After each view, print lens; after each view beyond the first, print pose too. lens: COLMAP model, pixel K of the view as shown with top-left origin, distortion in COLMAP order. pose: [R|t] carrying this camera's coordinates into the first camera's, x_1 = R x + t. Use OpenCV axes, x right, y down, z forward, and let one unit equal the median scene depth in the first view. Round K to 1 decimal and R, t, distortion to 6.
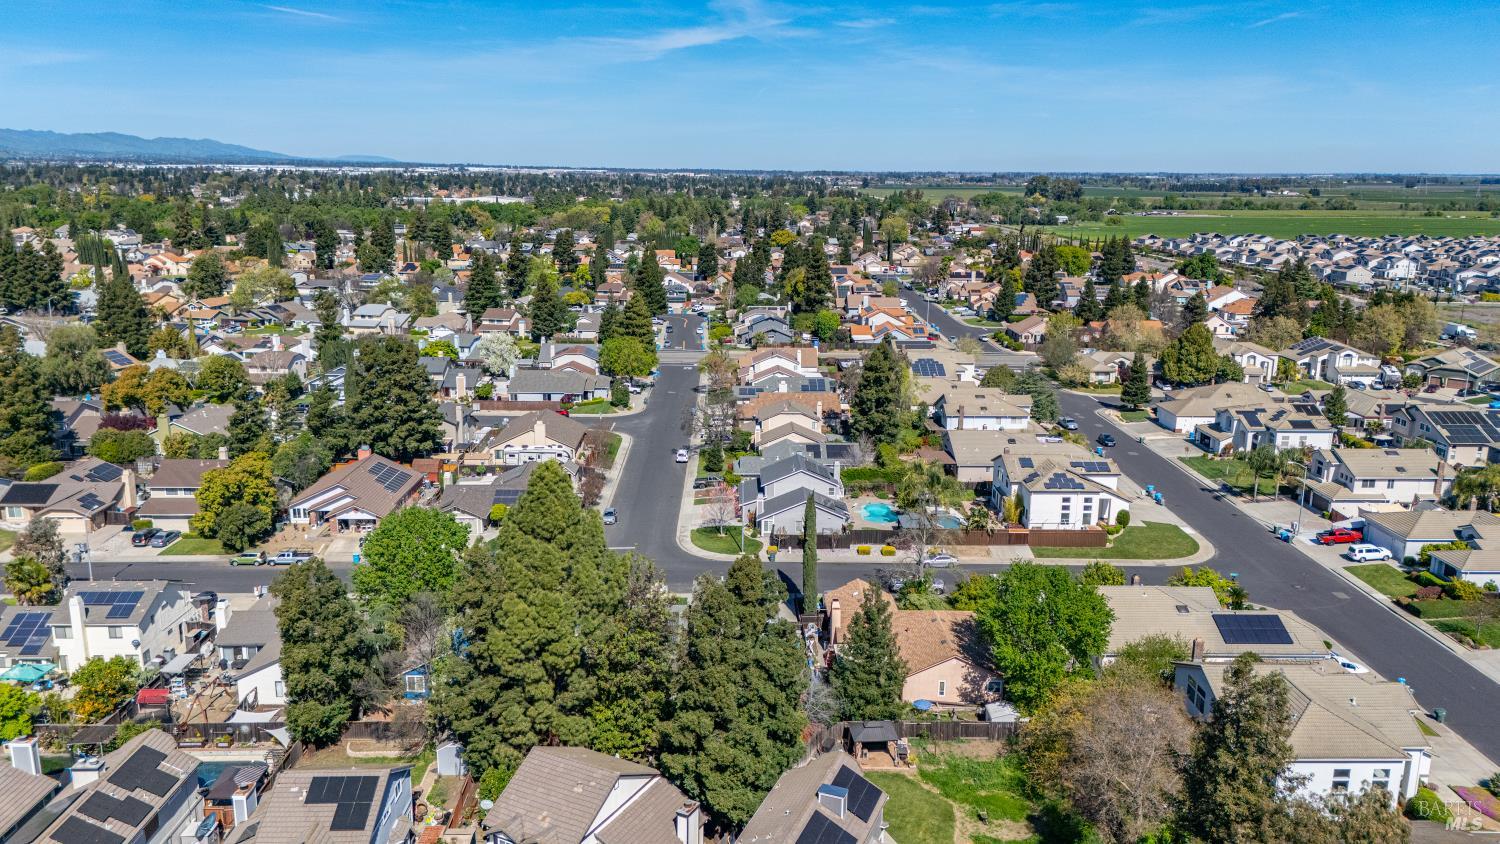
lens RADIAL K [[1100.2, 0, 750.0], [0, 1100.2, 422.0], [0, 0, 1]] dist [0.089481, -0.098253]
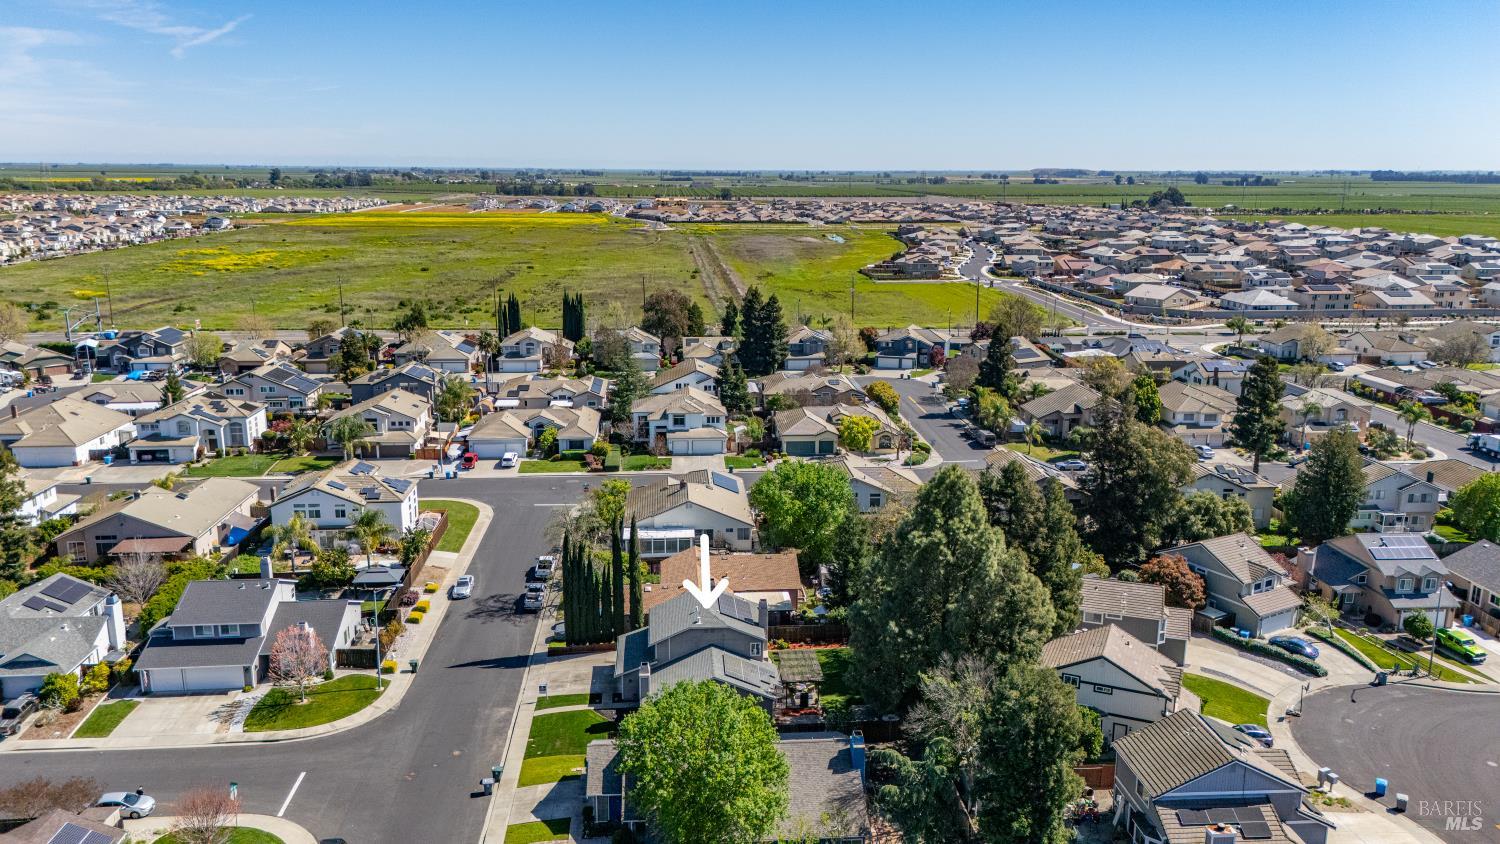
lens RADIAL K [[1100.2, 0, 750.0], [0, 1100.2, 422.0], [0, 0, 1]] dist [0.089481, -0.098253]
pose [[-0.062987, -0.234455, 0.970084, -0.630401], [0.217854, 0.945344, 0.242621, -0.156584], [-0.973947, 0.226619, -0.008467, 0.657871]]
